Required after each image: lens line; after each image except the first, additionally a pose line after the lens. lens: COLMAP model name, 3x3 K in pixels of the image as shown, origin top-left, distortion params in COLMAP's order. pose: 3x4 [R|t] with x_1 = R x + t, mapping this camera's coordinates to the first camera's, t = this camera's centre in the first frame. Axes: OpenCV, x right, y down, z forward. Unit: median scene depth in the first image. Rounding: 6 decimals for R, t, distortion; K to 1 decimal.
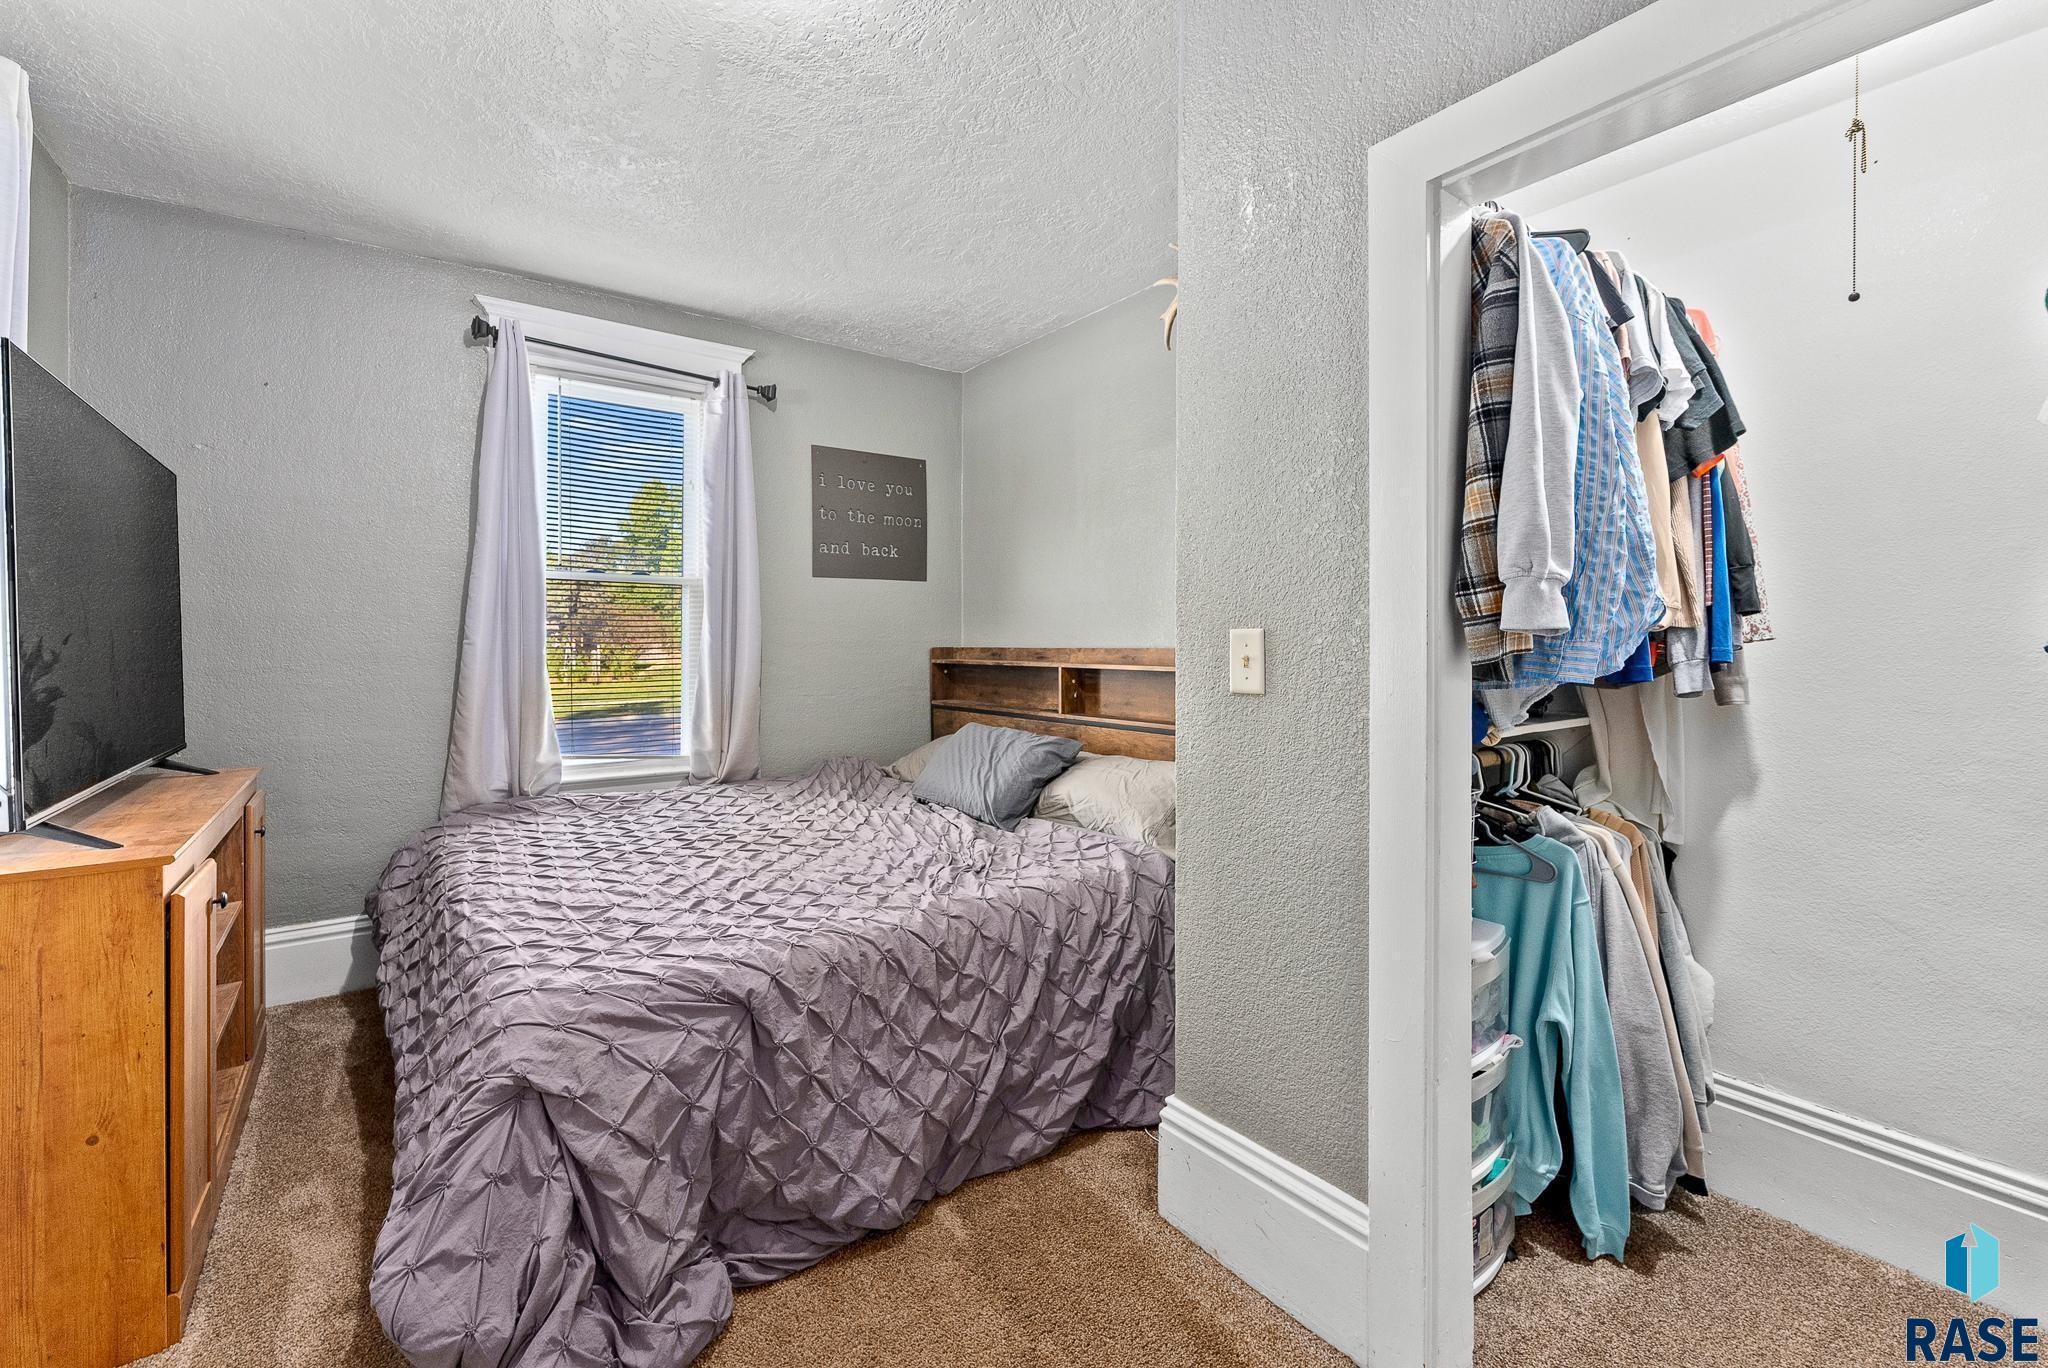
lens RADIAL K [[857.9, 0, 1052.8], [0, 857.9, 637.7], [0, 0, 1]] dist [-0.002592, 0.001443]
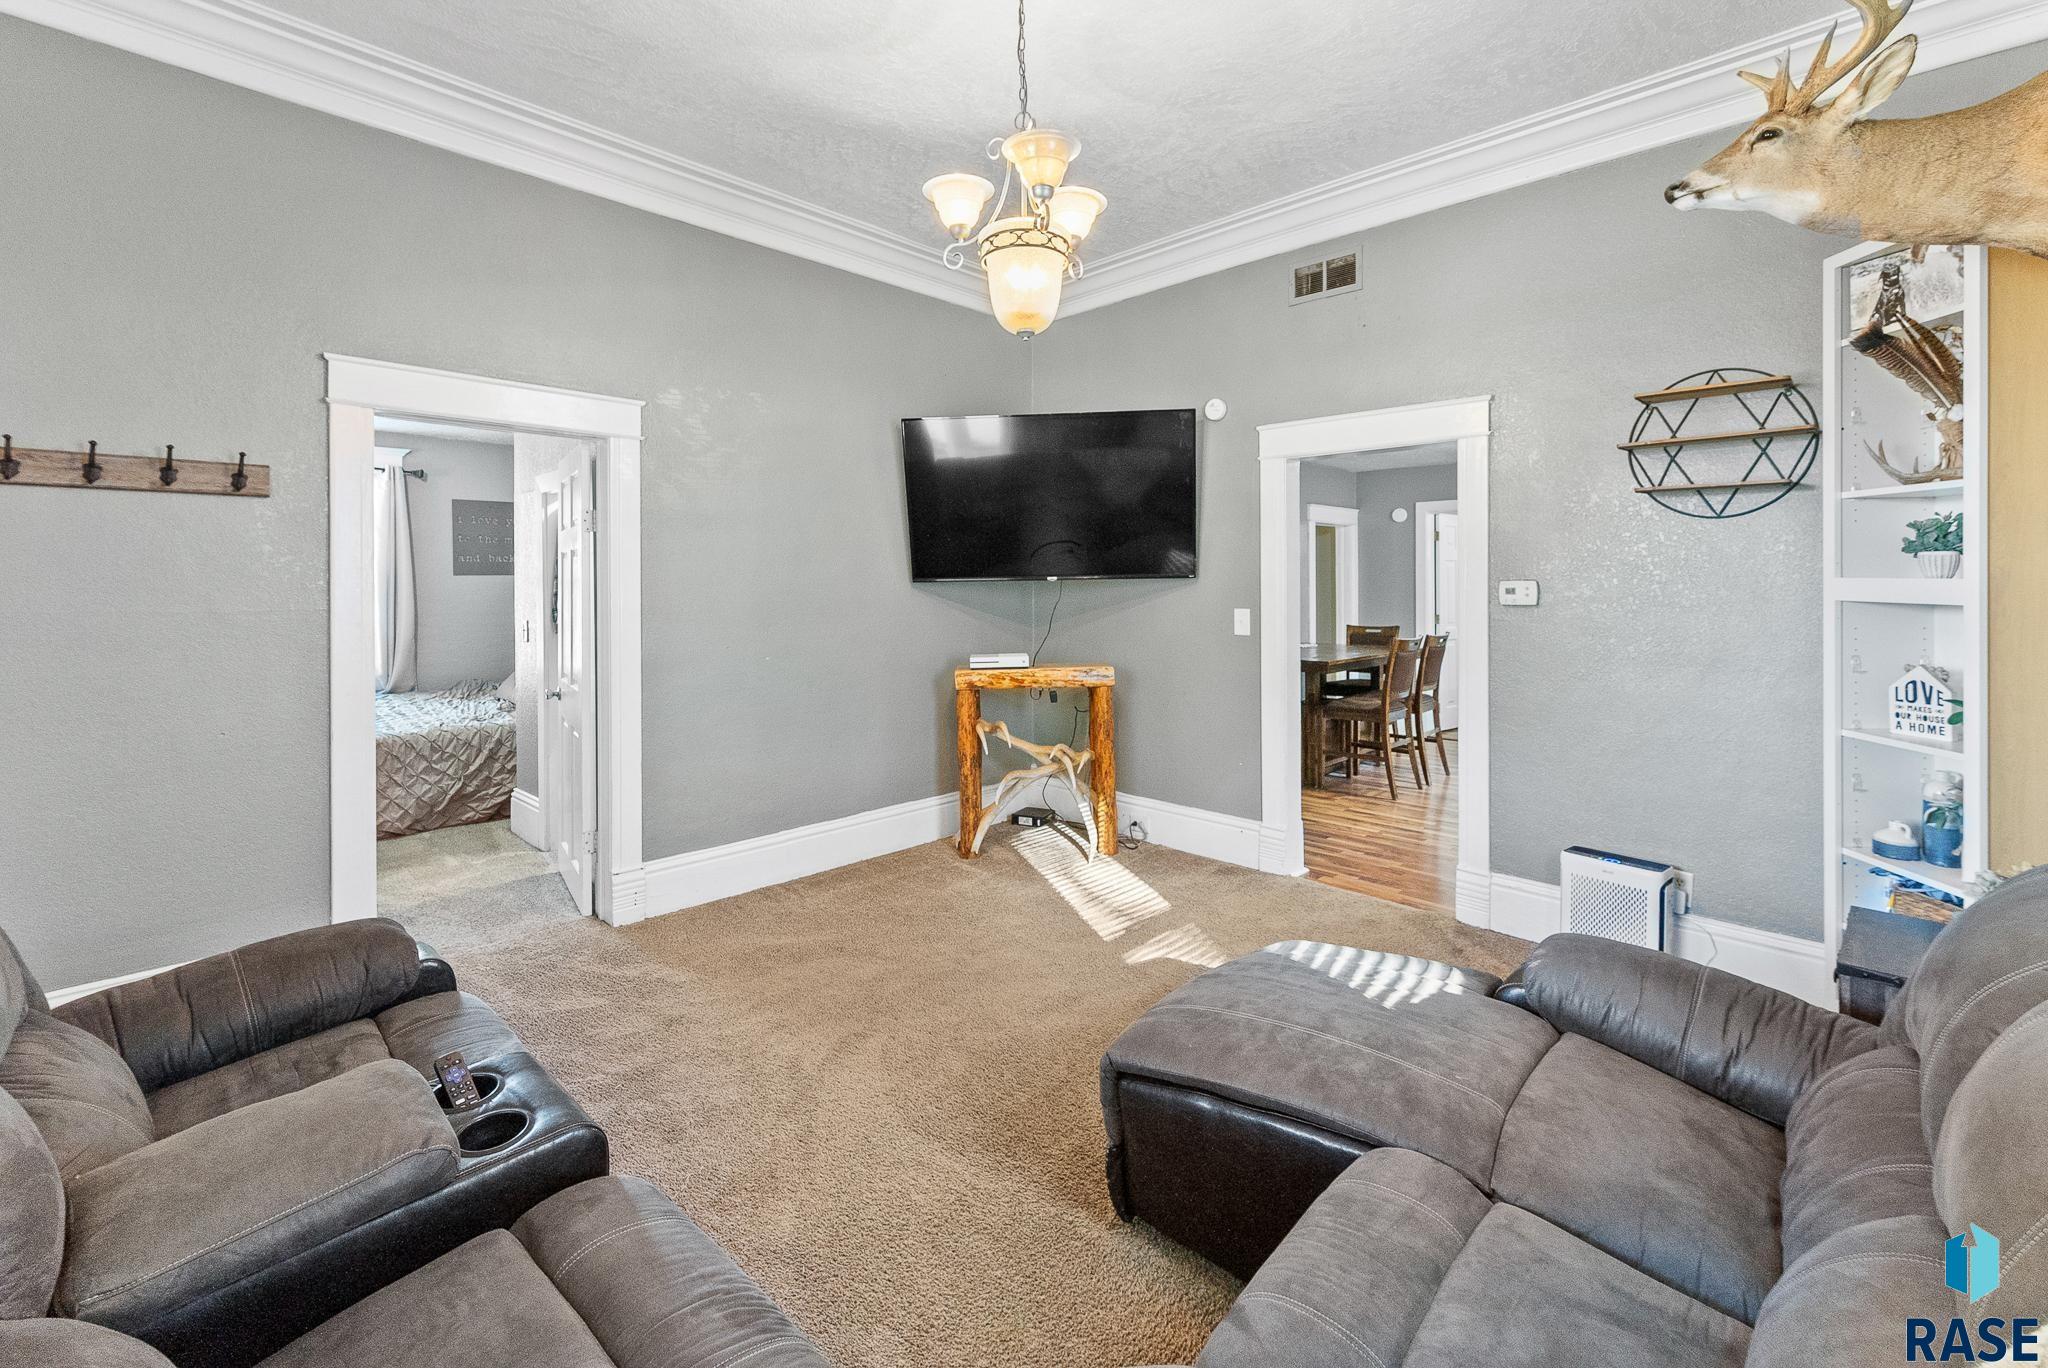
lens RADIAL K [[857.9, 0, 1039.7], [0, 857.9, 593.4], [0, 0, 1]] dist [-0.002592, 0.001443]
pose [[0.988141, 0.000521, 0.153550, 1.225683], [-0.002611, 0.999907, 0.013409, -0.119135], [-0.153529, -0.013651, 0.988050, -1.754936]]
